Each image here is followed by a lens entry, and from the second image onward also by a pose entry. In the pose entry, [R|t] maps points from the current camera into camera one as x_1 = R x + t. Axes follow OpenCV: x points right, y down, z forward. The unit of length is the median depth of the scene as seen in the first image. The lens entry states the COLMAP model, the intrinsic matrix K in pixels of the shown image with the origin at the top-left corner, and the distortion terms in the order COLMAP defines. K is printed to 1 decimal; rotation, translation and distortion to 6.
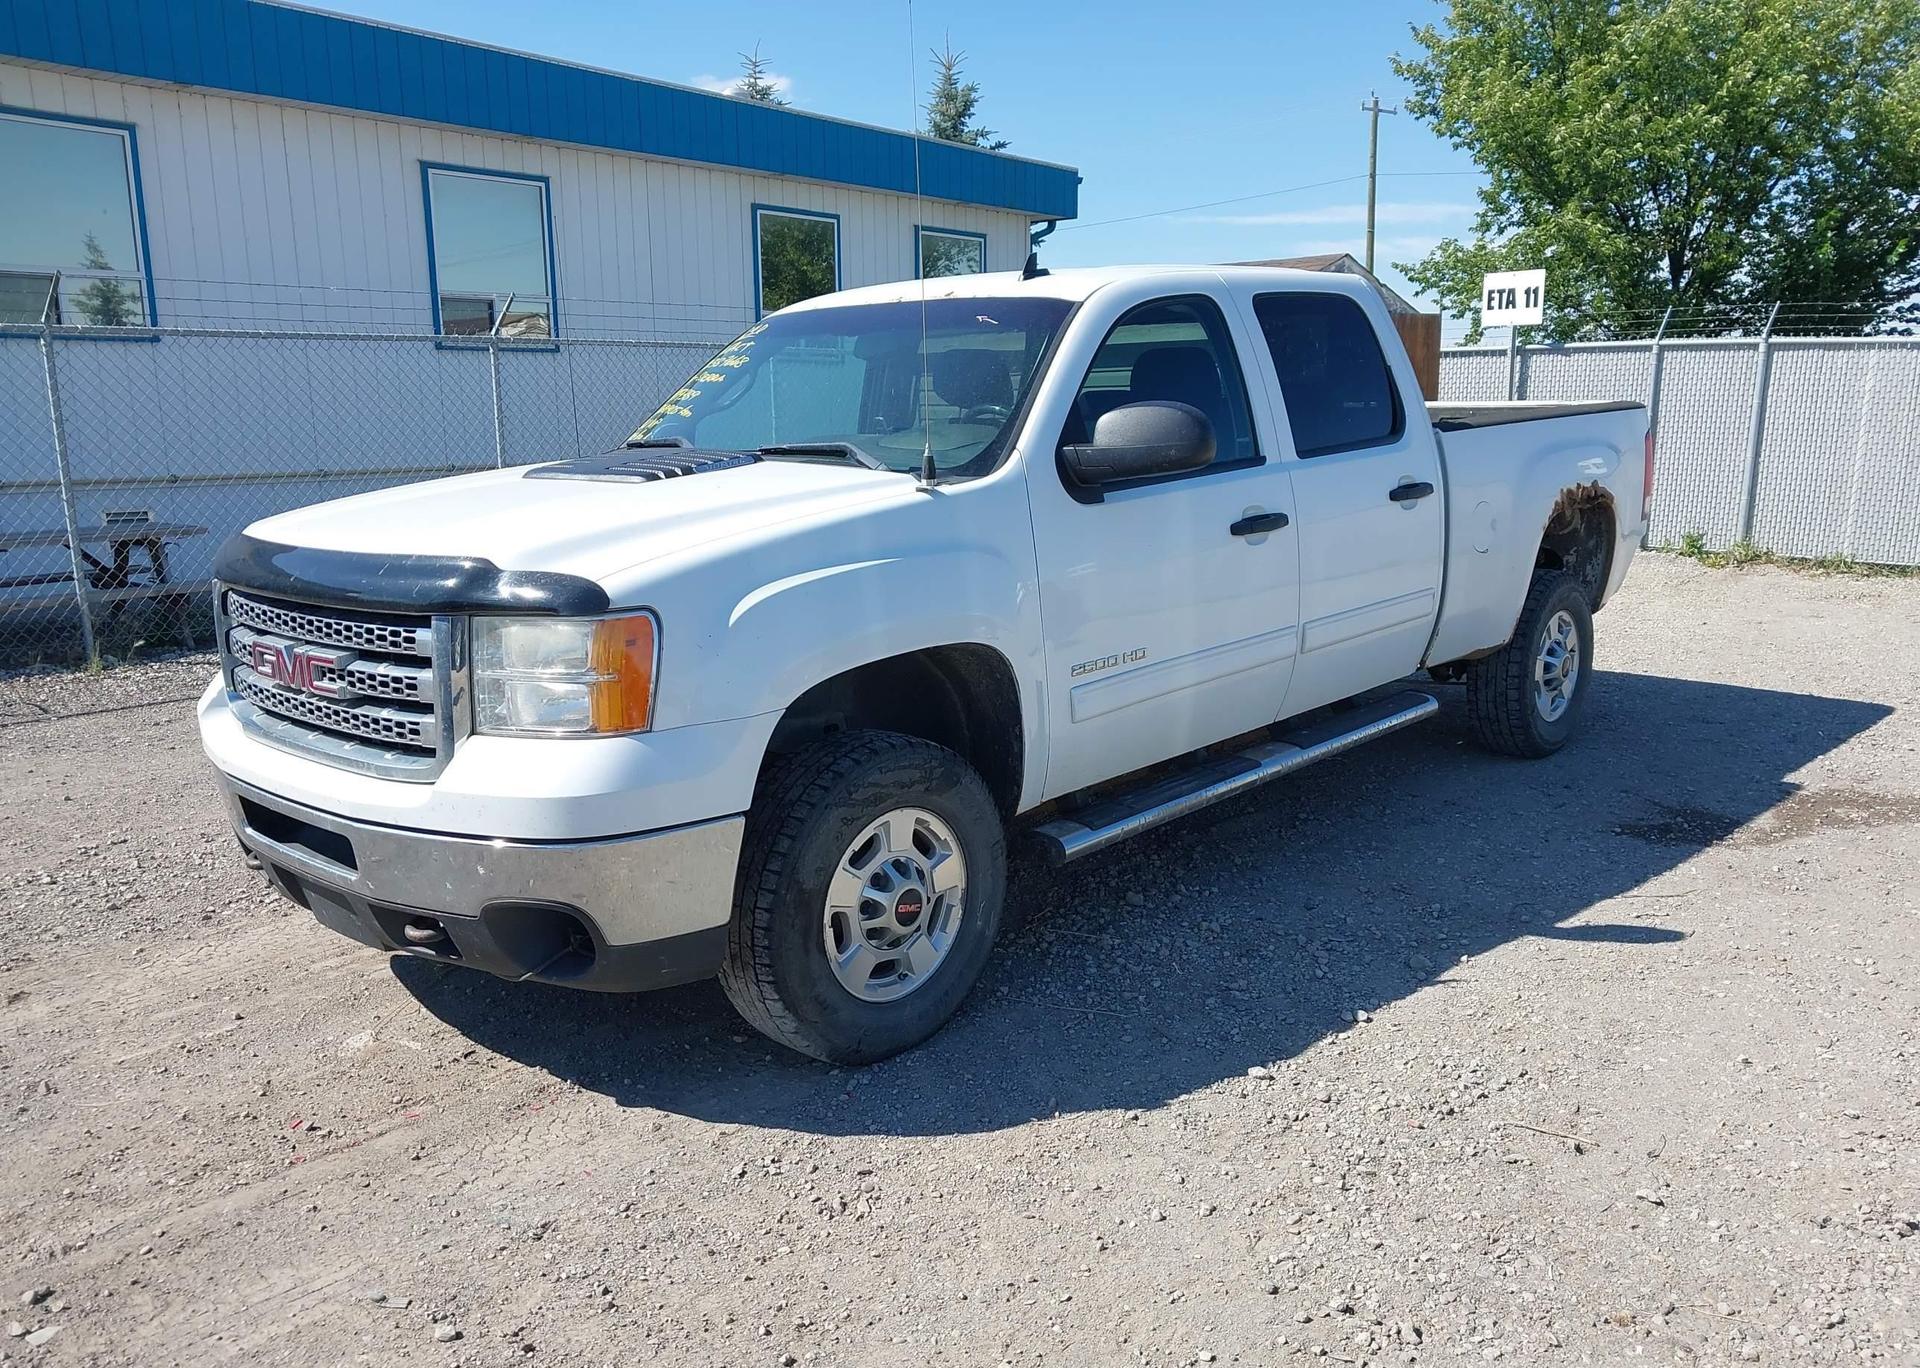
lens RADIAL K [[1526.0, 0, 965.0], [0, 1526.0, 691.2], [0, 0, 1]] dist [0.035387, -0.046640]
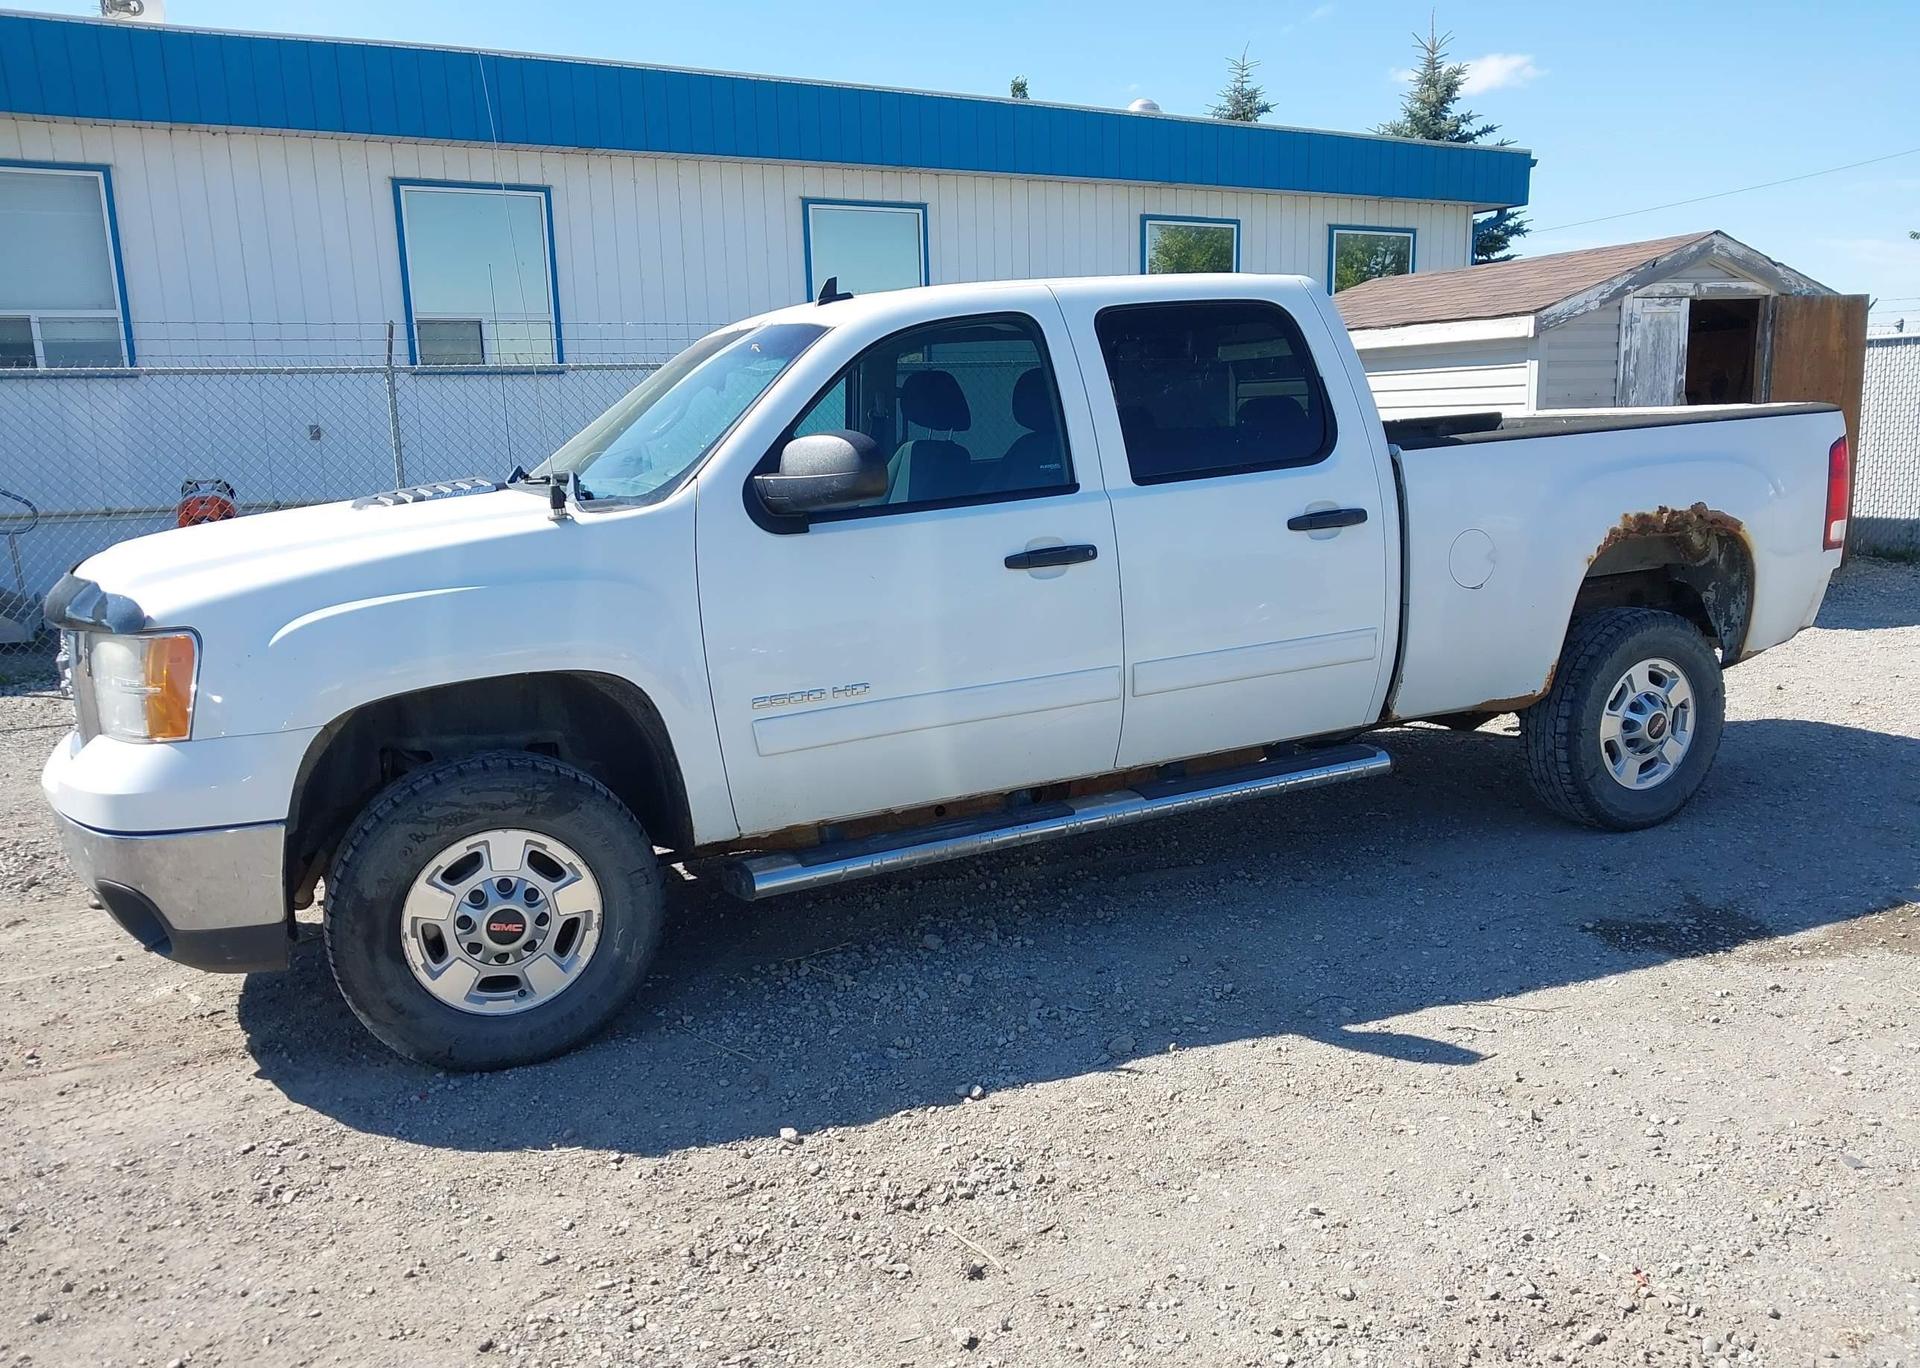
lens RADIAL K [[1526.0, 0, 959.8], [0, 1526.0, 693.7], [0, 0, 1]] dist [0.035387, -0.046640]
pose [[0.927877, 0.048700, -0.369693, 0.494576], [-0.049513, 0.998747, 0.007296, -0.029754], [0.369585, 0.011535, 0.929125, 0.118370]]
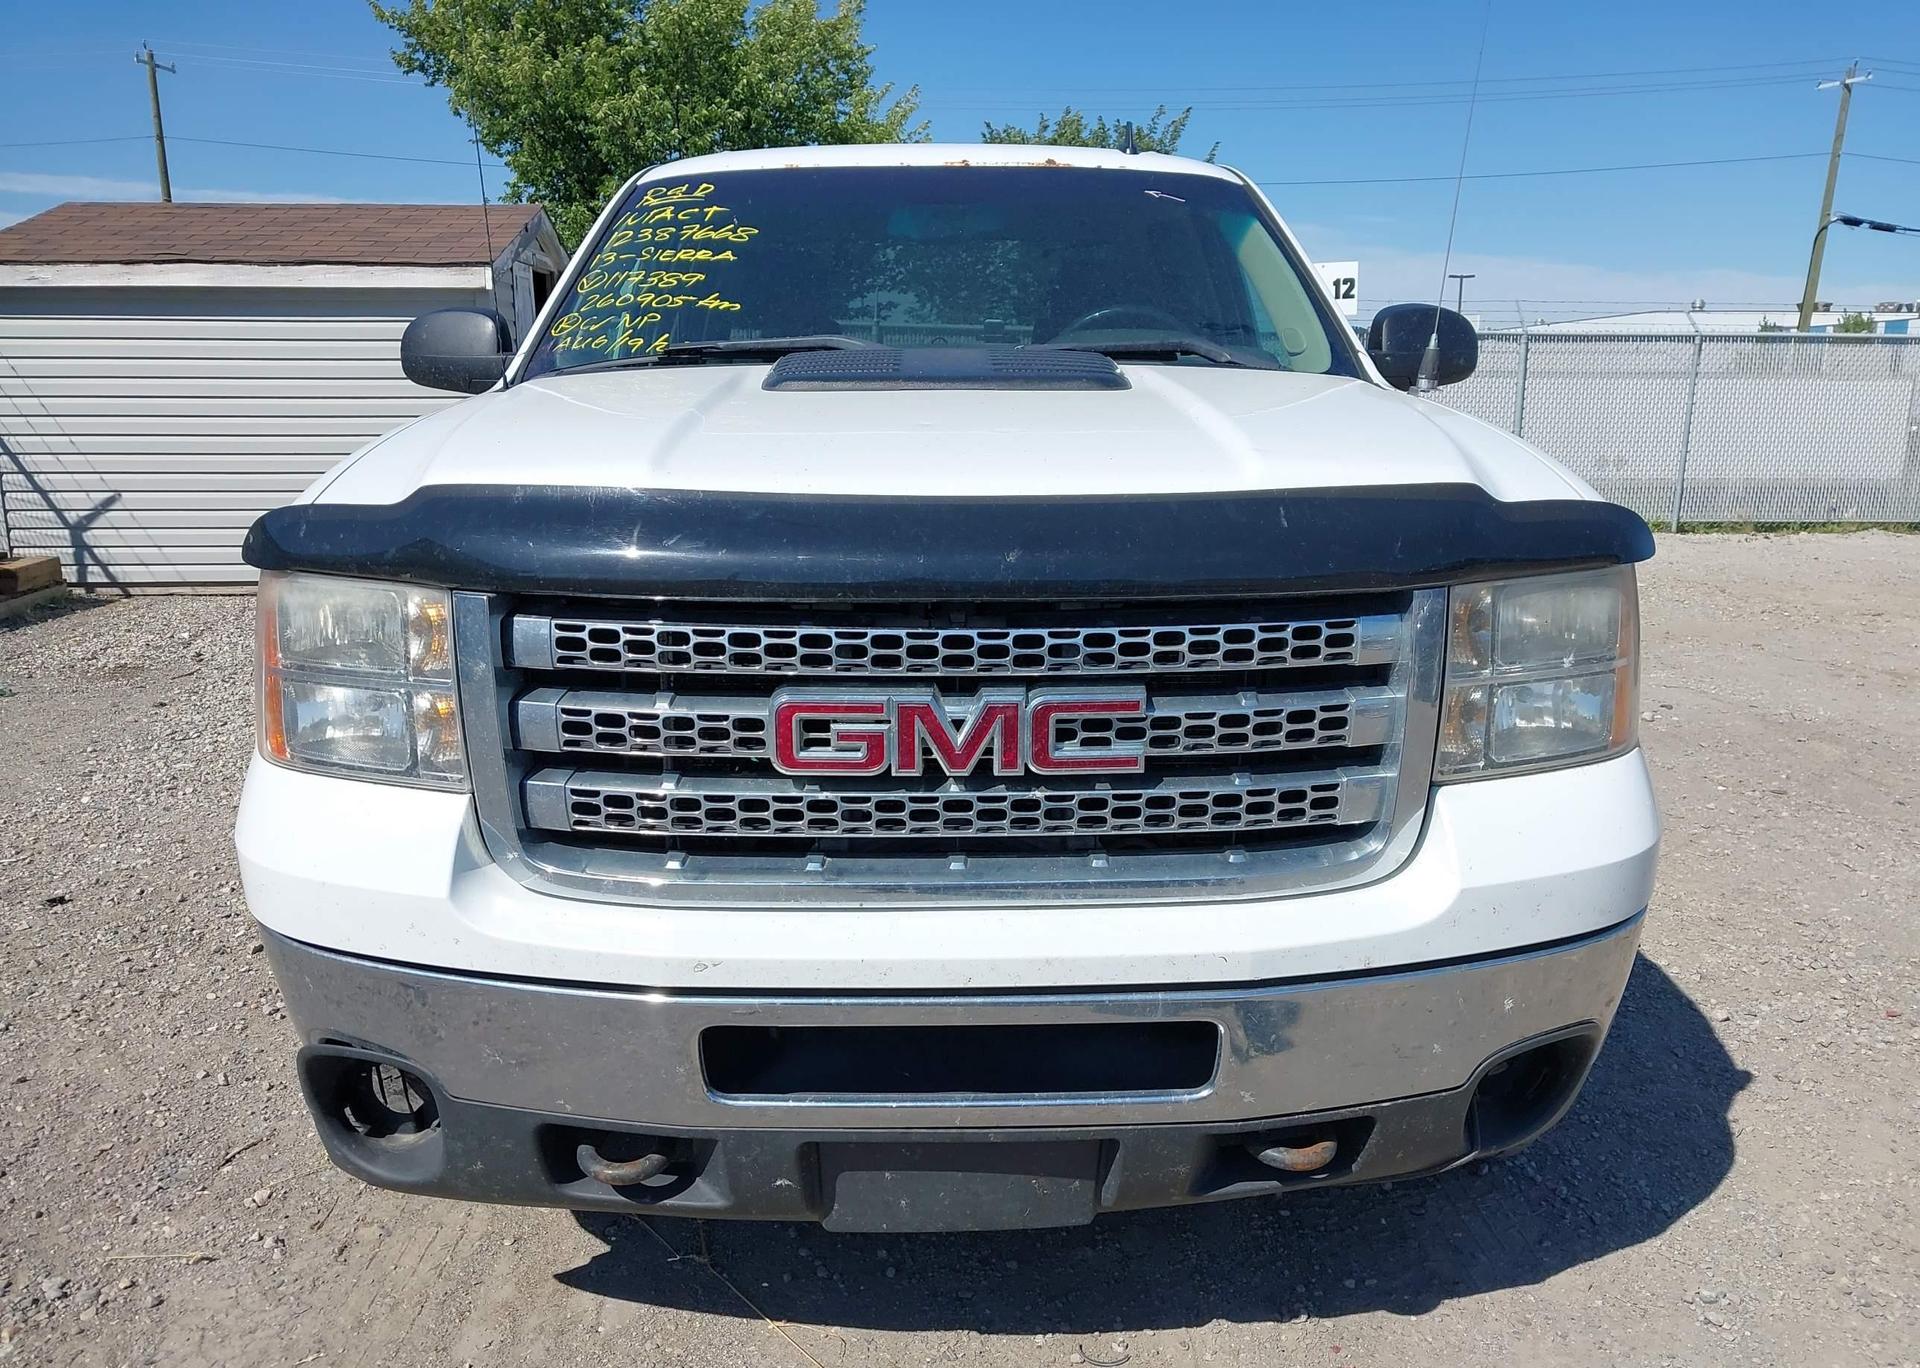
lens RADIAL K [[1526.0, 0, 954.2], [0, 1526.0, 689.7], [0, 0, 1]] dist [0.035387, -0.046640]
pose [[0.723159, -0.122242, 0.679778, -0.601250], [0.121226, 0.991399, 0.049317, -0.042661], [-0.679960, 0.046742, 0.731758, 0.488604]]
